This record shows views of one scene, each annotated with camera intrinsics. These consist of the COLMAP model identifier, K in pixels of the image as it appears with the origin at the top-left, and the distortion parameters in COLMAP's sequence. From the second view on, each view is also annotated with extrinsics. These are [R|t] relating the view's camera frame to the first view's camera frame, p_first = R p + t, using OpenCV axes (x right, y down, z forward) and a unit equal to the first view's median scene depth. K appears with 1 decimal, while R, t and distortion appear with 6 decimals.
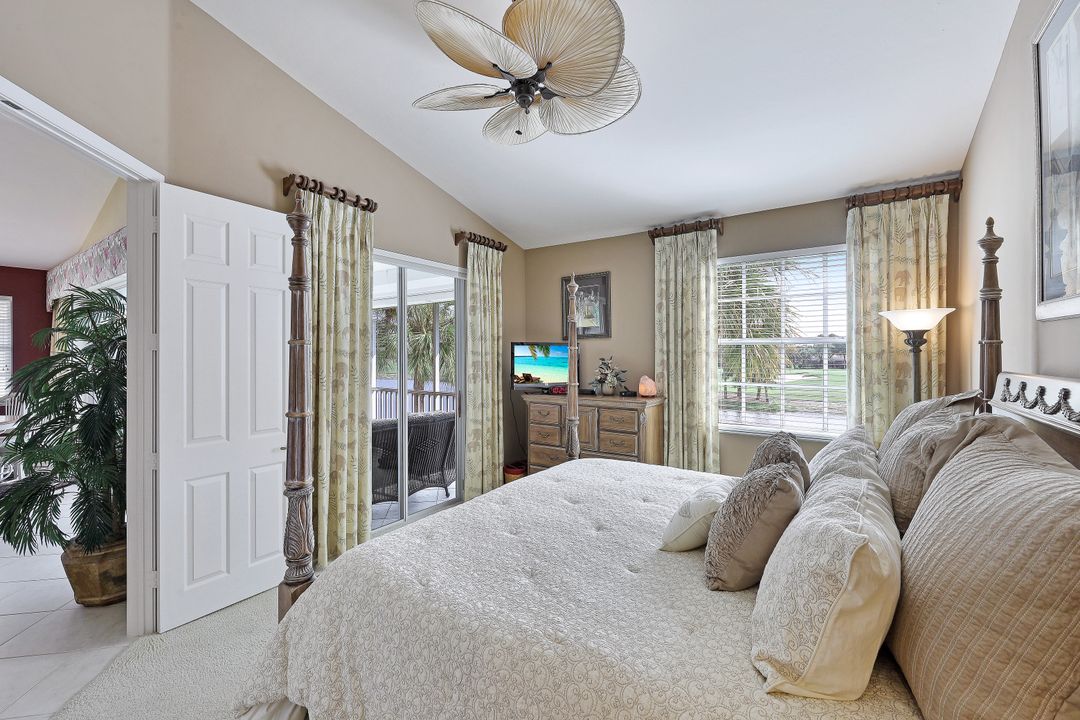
lens RADIAL K [[446.8, 0, 537.3], [0, 446.8, 356.4], [0, 0, 1]] dist [0.000893, -0.000721]
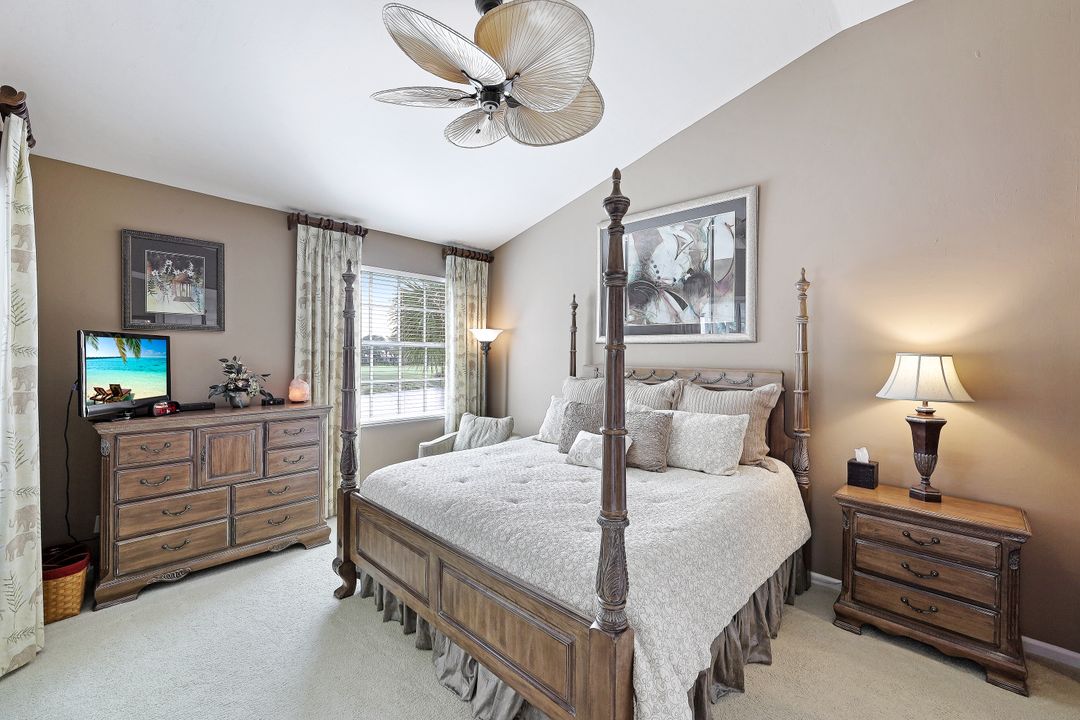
lens RADIAL K [[446.8, 0, 536.8], [0, 446.8, 357.9], [0, 0, 1]] dist [0.000893, -0.000721]
pose [[0.161443, -0.004276, 0.986873, -0.547630], [-0.005512, 0.999971, 0.005234, -0.004925], [-0.986867, -0.006284, 0.161415, 0.392342]]
